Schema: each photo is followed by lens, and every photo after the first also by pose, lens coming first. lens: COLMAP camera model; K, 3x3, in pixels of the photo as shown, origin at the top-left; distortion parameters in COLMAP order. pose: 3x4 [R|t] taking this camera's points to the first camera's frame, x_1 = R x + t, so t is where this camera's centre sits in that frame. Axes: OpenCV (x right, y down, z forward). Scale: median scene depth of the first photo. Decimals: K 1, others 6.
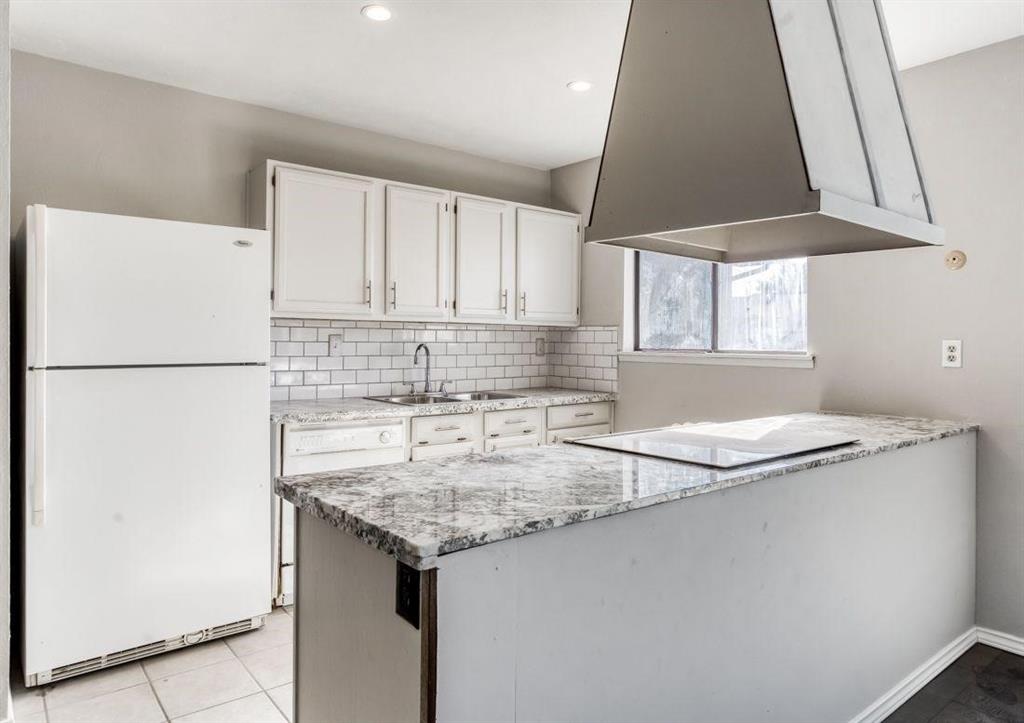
lens RADIAL K [[665.9, 0, 511.0], [0, 665.9, 336.7], [0, 0, 1]] dist [-0.016086, -0.002125]
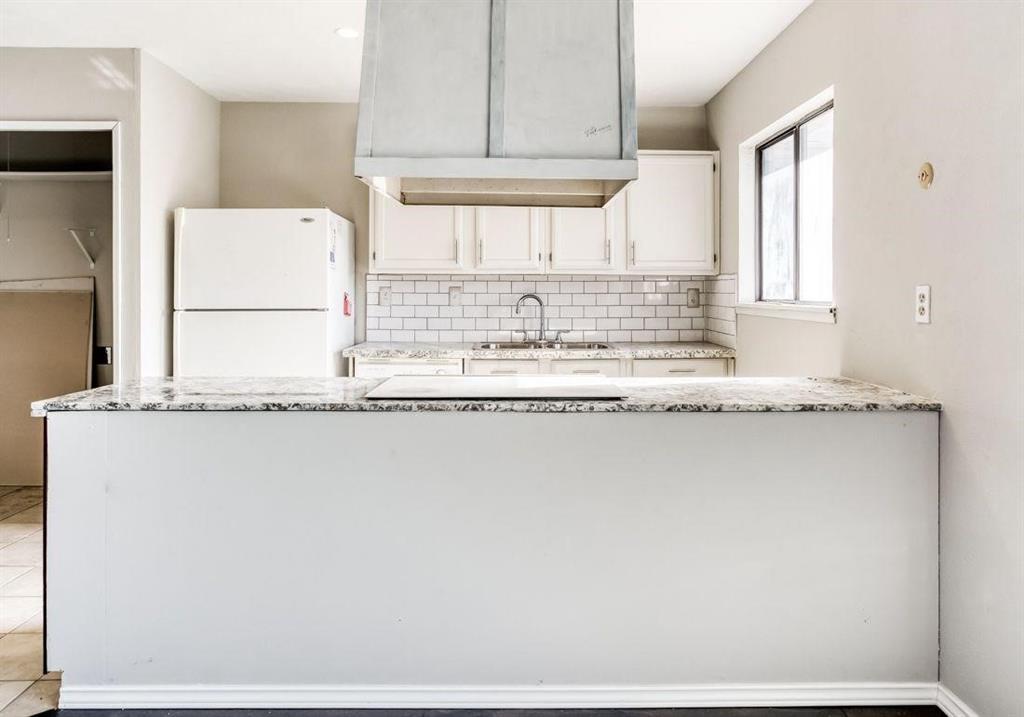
lens RADIAL K [[739.6, 0, 539.6], [0, 739.6, 282.2], [0, 0, 1]] dist [0.000846, 0.000267]
pose [[0.796226, -0.014005, -0.604837, 0.603979], [0.007759, 0.999886, -0.012938, 0.006332], [0.604949, 0.005608, 0.796244, 0.064591]]
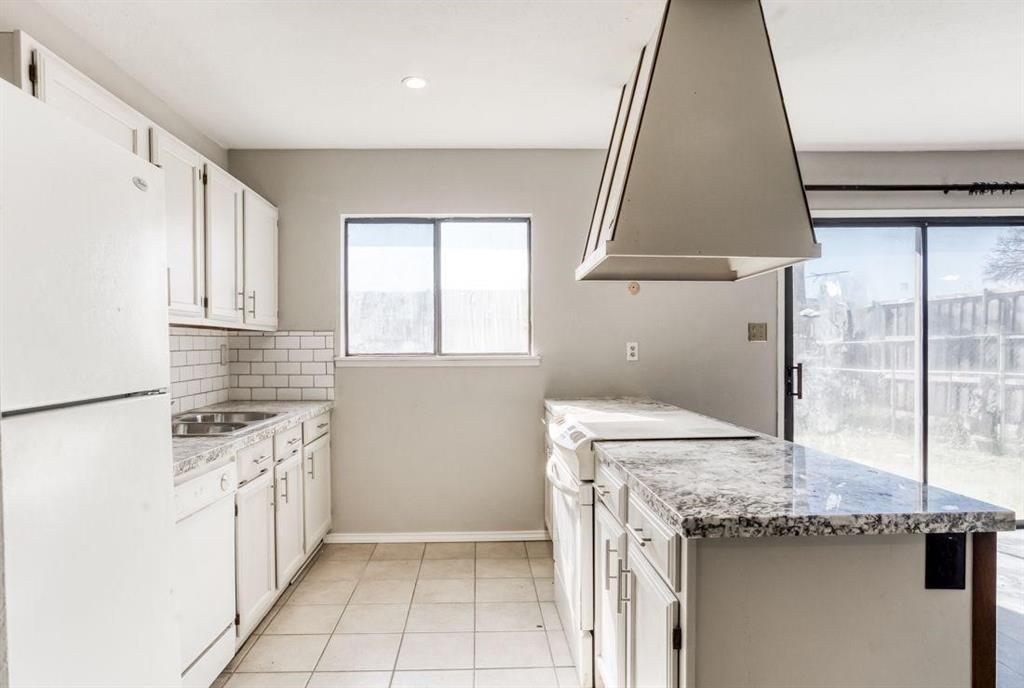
lens RADIAL K [[607.3, 0, 502.9], [0, 607.3, 350.8], [0, 0, 1]] dist [-0.009467, 0.003106]
pose [[0.603024, -0.019216, 0.797491, -0.439370], [0.006775, 0.999797, 0.018968, -0.002645], [-0.797694, -0.006035, 0.603032, 0.298521]]
